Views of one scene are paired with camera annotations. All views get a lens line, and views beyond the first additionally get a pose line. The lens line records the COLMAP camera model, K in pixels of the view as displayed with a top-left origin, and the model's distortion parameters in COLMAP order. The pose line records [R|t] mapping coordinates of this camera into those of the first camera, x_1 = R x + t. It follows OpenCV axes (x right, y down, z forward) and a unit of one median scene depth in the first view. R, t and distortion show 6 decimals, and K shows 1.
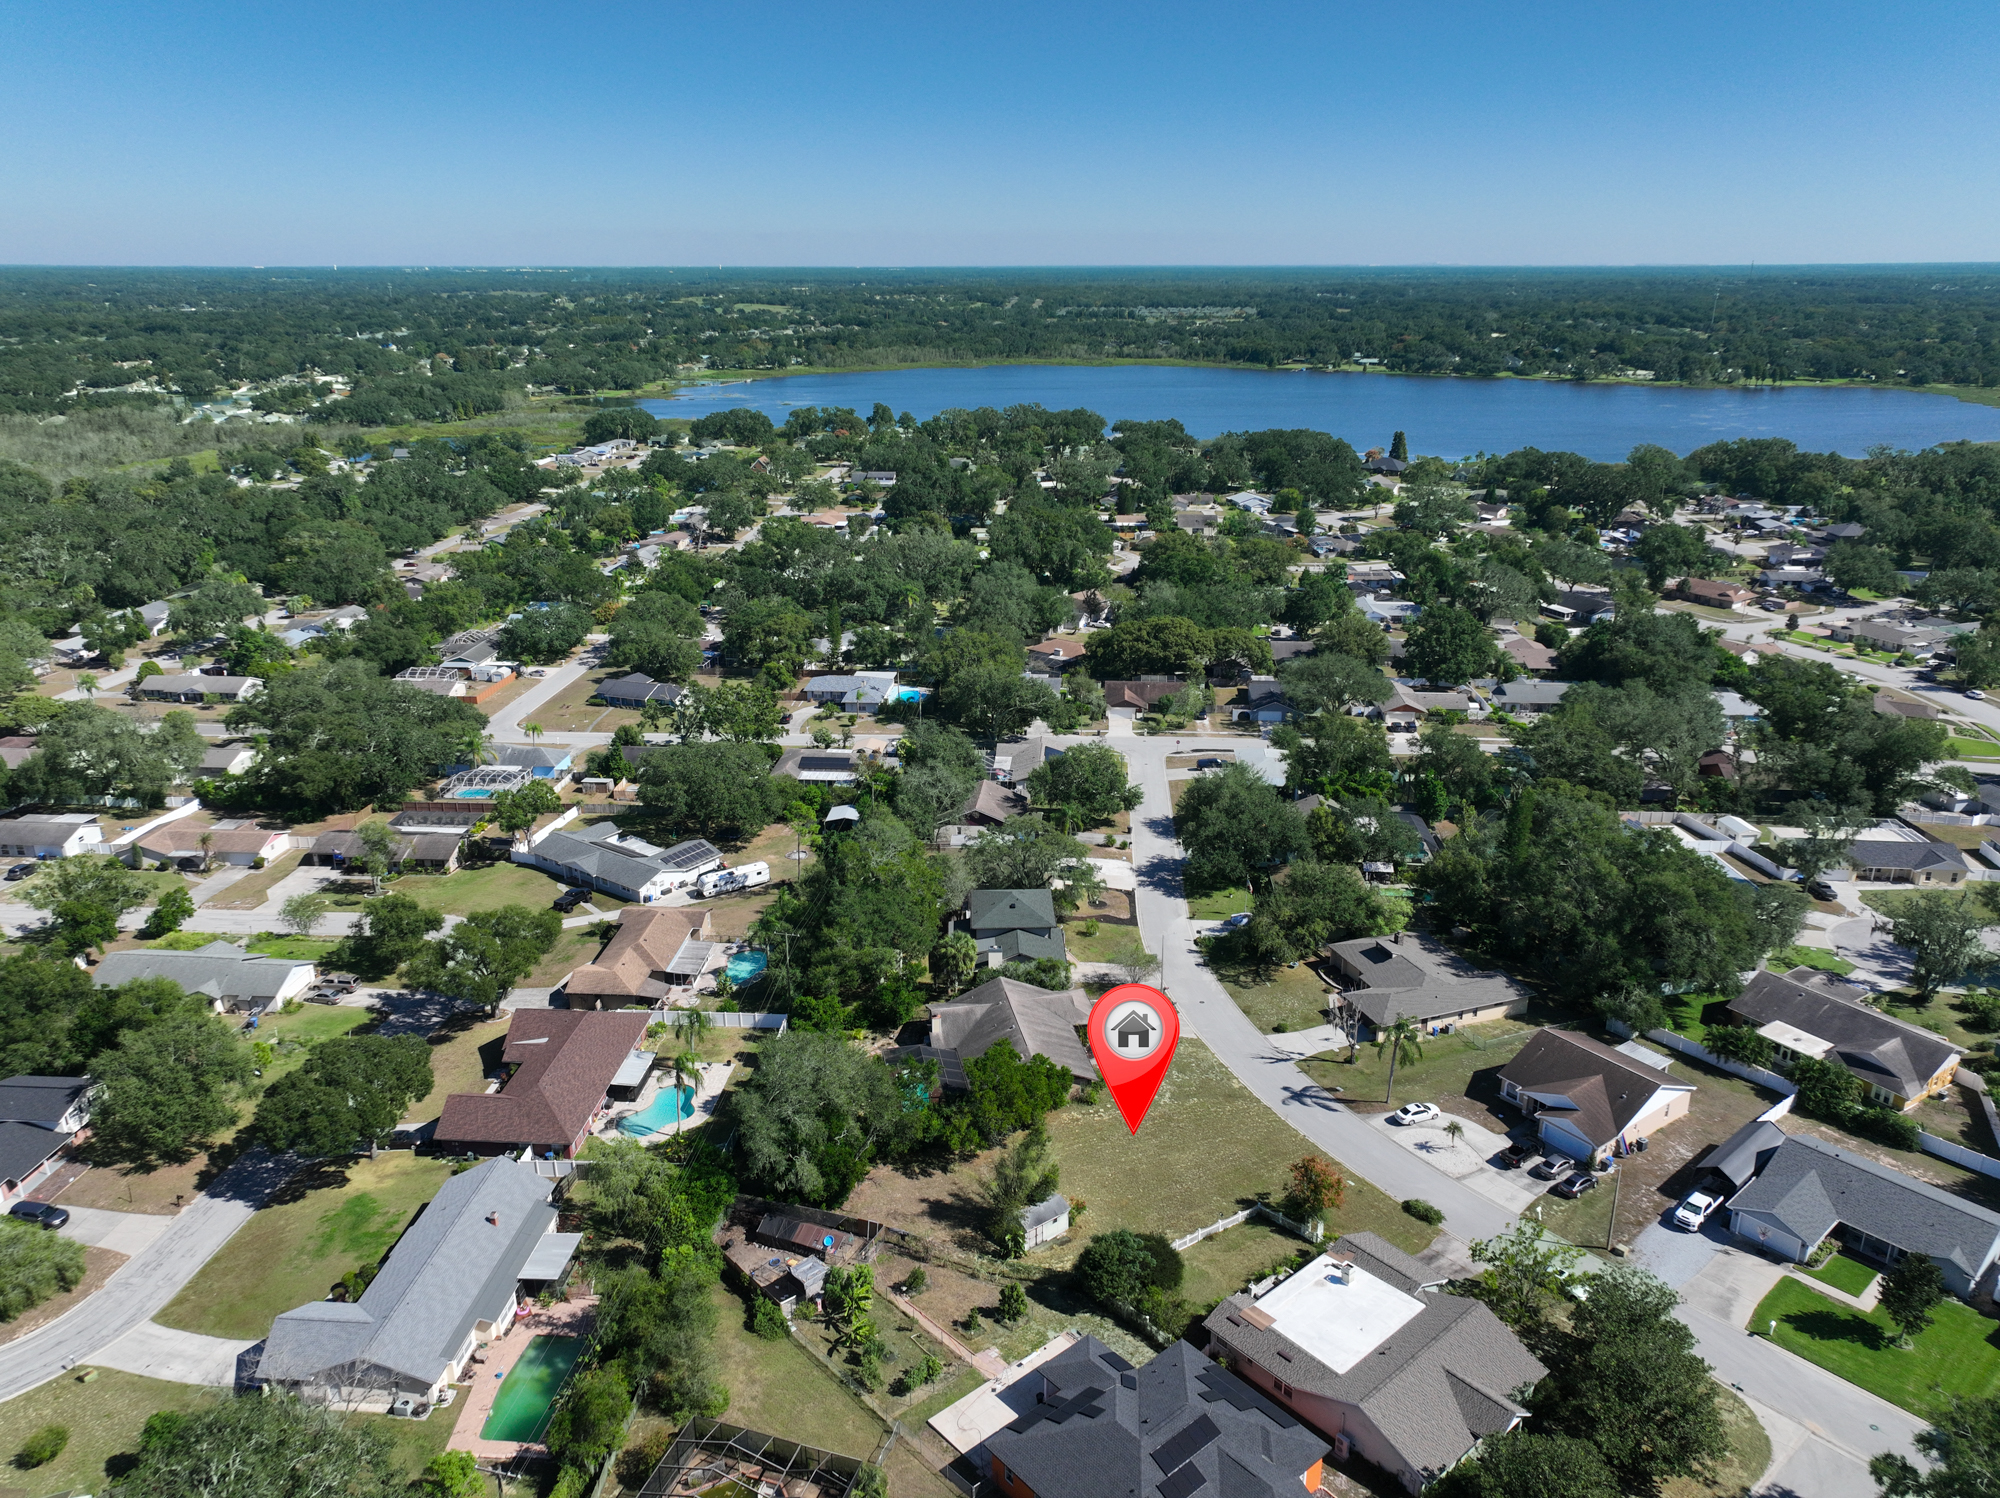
lens RADIAL K [[1395.6, 0, 1008.6], [0, 1395.6, 744.6], [0, 0, 1]] dist [0.000586, 0.014973]
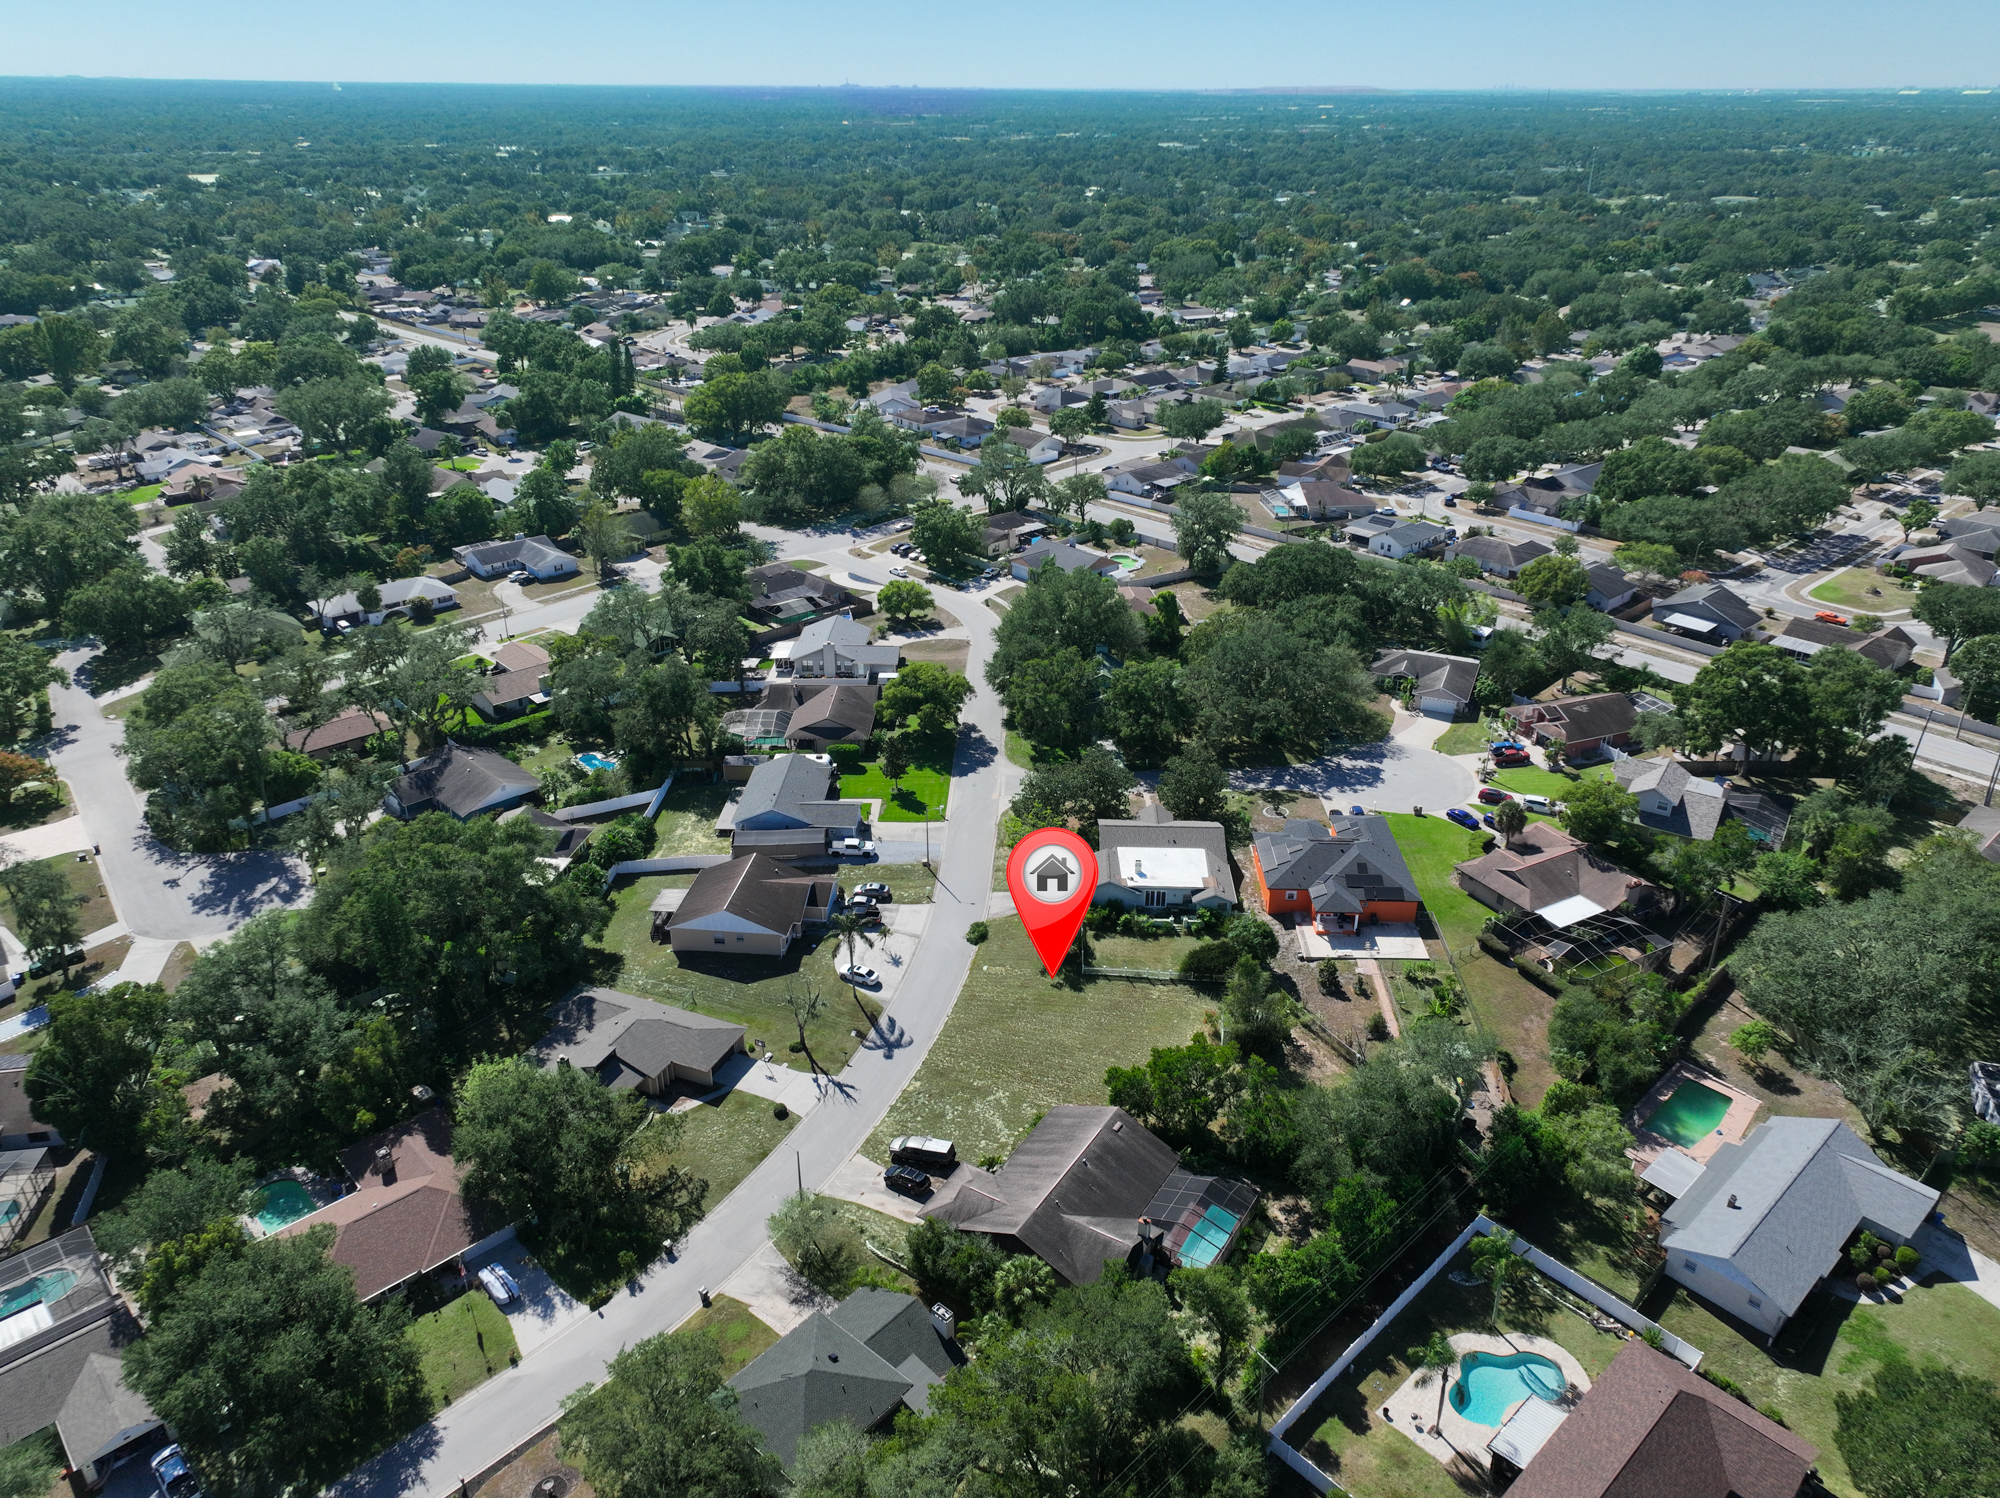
lens RADIAL K [[1395.6, 0, 1008.6], [0, 1395.6, 744.6], [0, 0, 1]] dist [0.000586, 0.014973]
pose [[-0.735500, -0.291310, 0.611701, -0.219607], [0.216282, 0.754659, 0.619445, -0.279583], [-0.642076, 0.587902, -0.492047, 0.711167]]
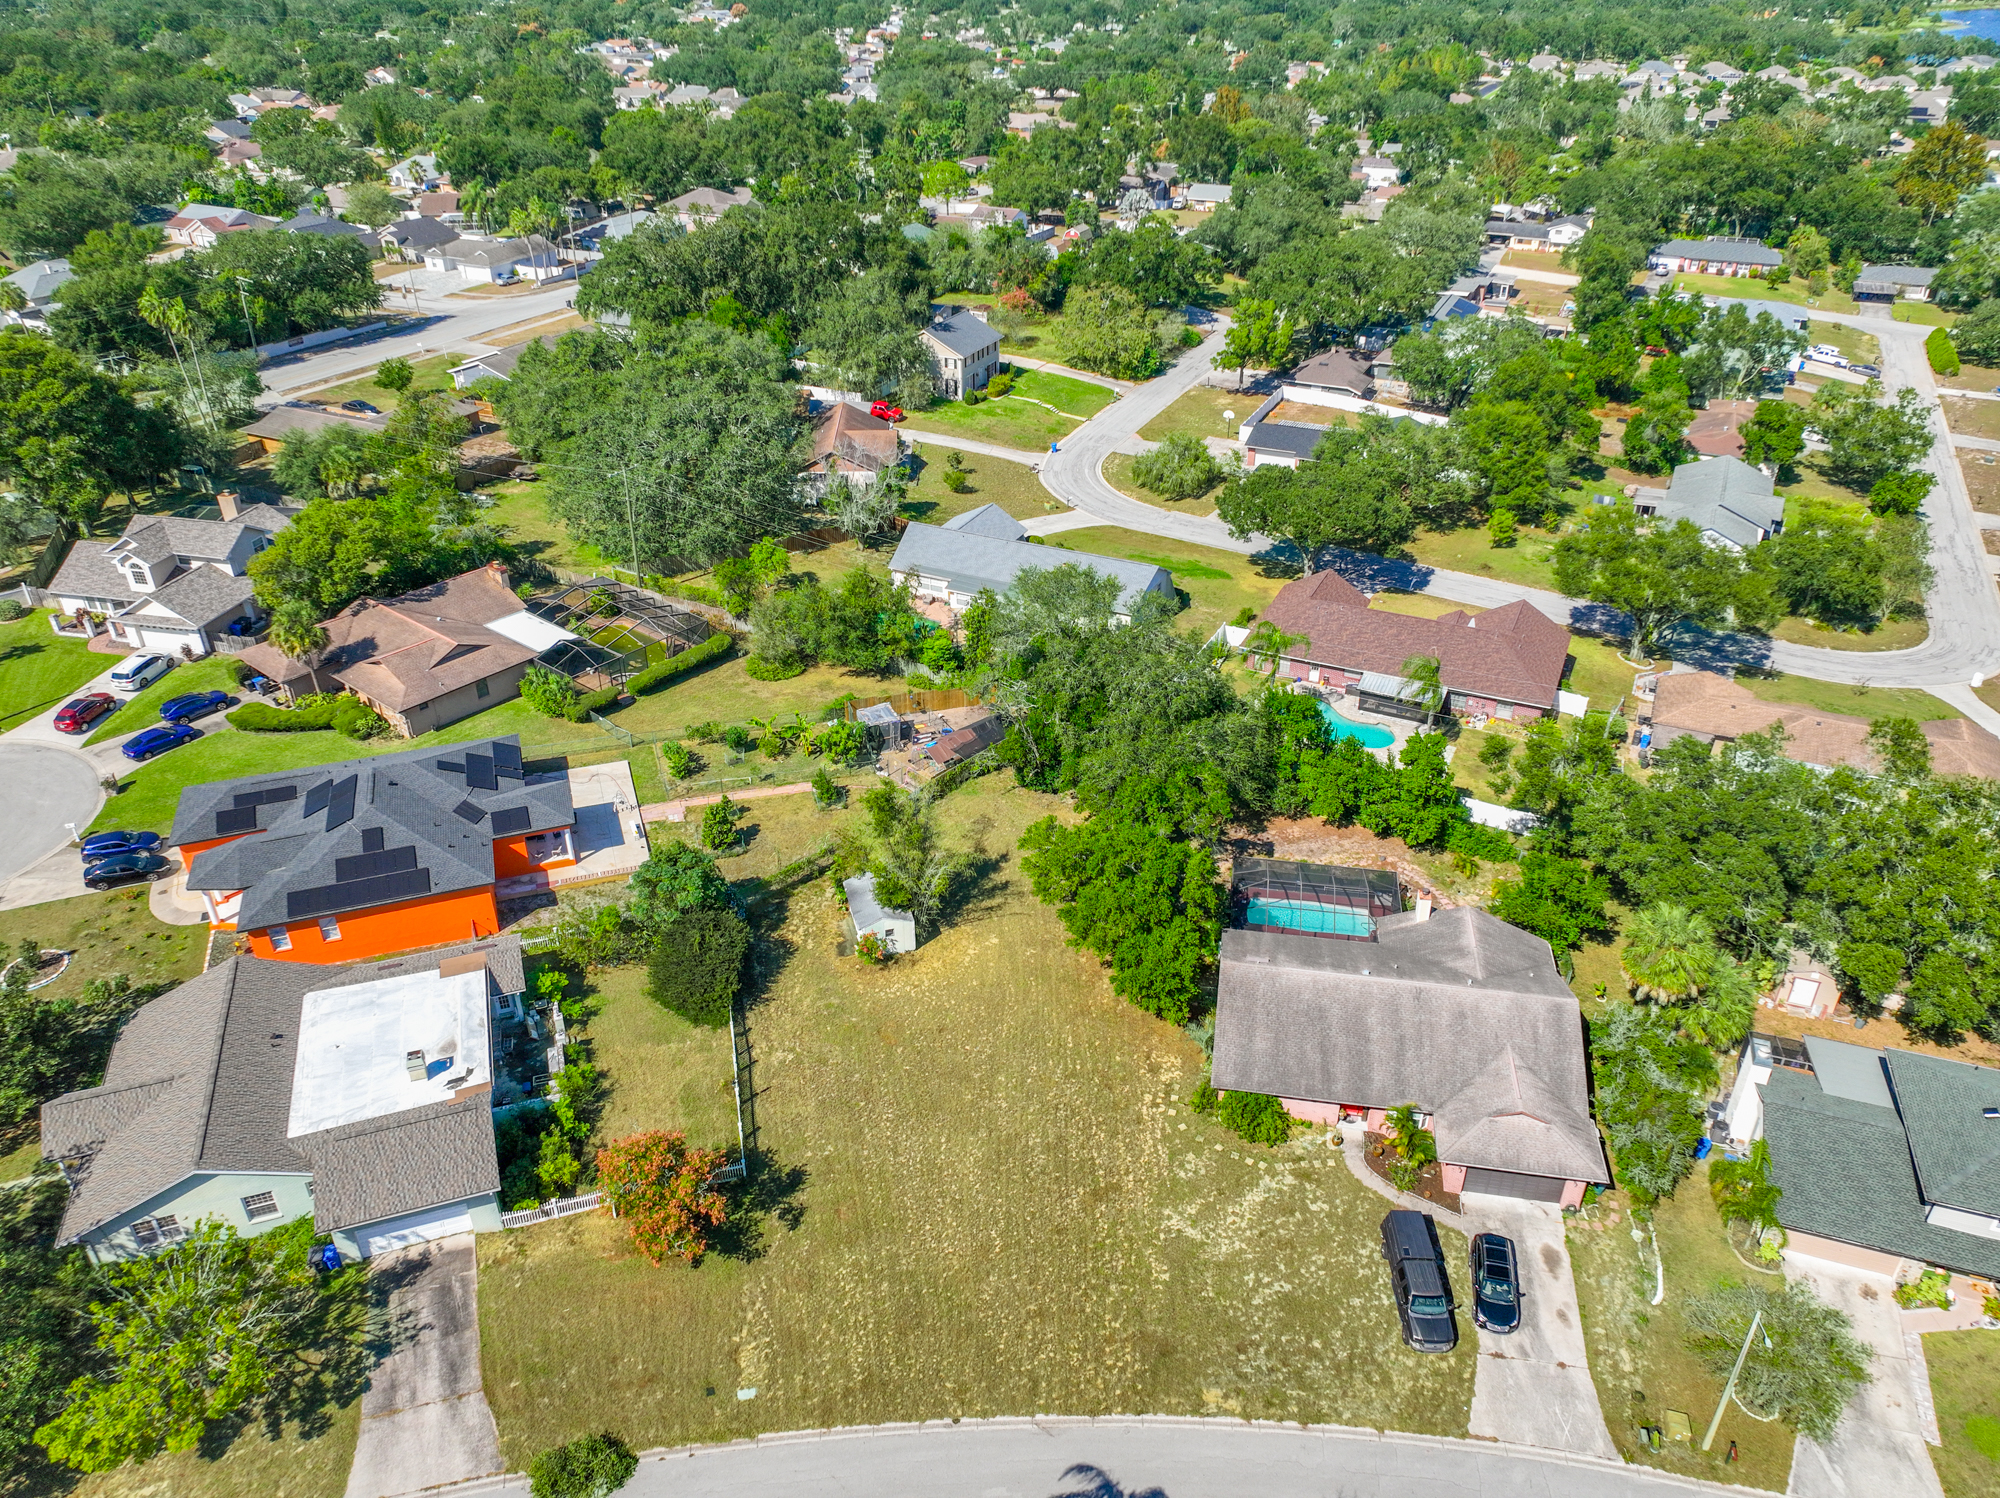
lens RADIAL K [[1395.6, 0, 1008.6], [0, 1395.6, 744.6], [0, 0, 1]] dist [0.000586, 0.014973]
pose [[-0.363461, 0.473336, -0.802402, 0.231749], [-0.299028, 0.756458, 0.581682, -0.065340], [0.882314, 0.451359, -0.133402, 0.504038]]
